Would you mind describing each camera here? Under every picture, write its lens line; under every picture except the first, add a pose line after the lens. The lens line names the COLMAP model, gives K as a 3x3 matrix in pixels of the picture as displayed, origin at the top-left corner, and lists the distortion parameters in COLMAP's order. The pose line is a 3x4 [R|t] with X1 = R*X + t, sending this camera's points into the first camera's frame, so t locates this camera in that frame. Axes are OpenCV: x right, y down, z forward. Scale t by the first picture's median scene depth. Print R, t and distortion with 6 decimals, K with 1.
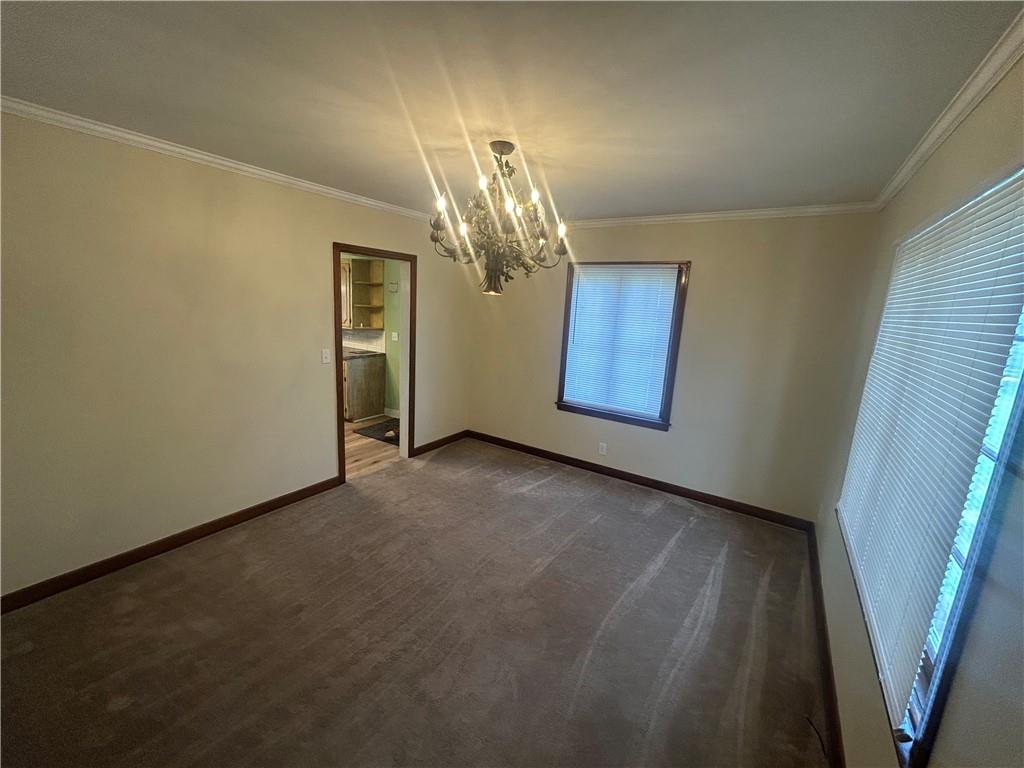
lens RADIAL K [[413.9, 0, 512.0], [0, 413.9, 384.0], [0, 0, 1]] dist [-0.000948, 0.002200]
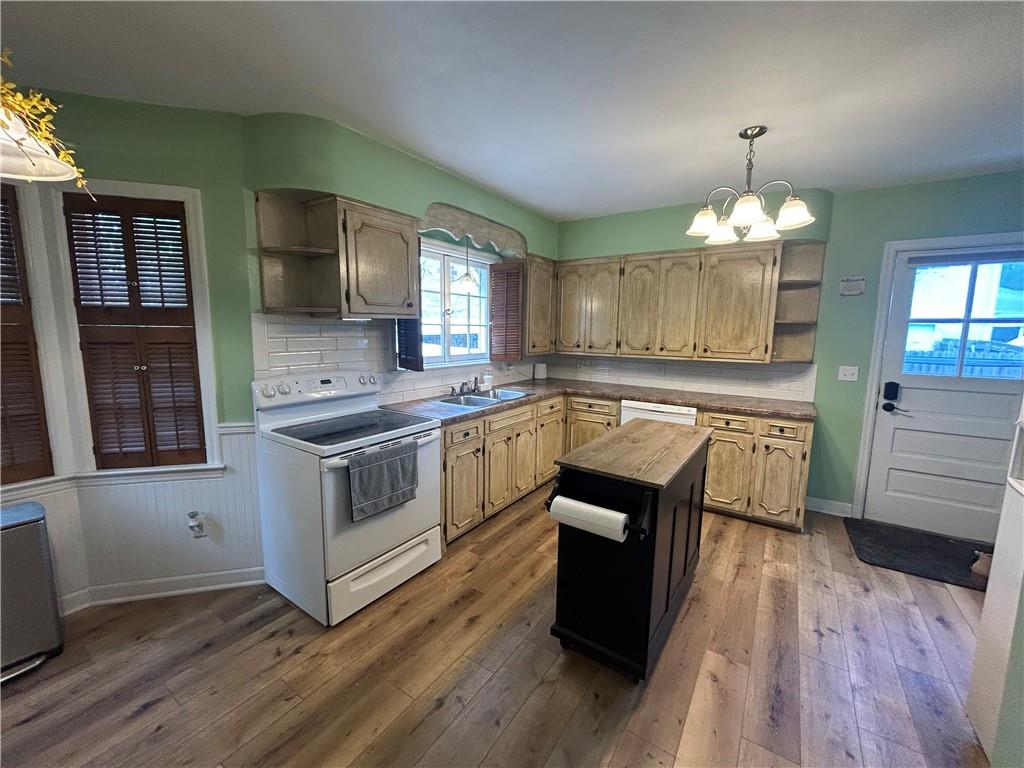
lens RADIAL K [[413.9, 0, 512.0], [0, 413.9, 384.0], [0, 0, 1]] dist [-0.000948, 0.002200]
pose [[0.998972, -0.041957, 0.017146, -0.753429], [0.043047, 0.996676, -0.069166, -0.081104], [-0.014187, 0.069833, 0.997458, 0.441745]]
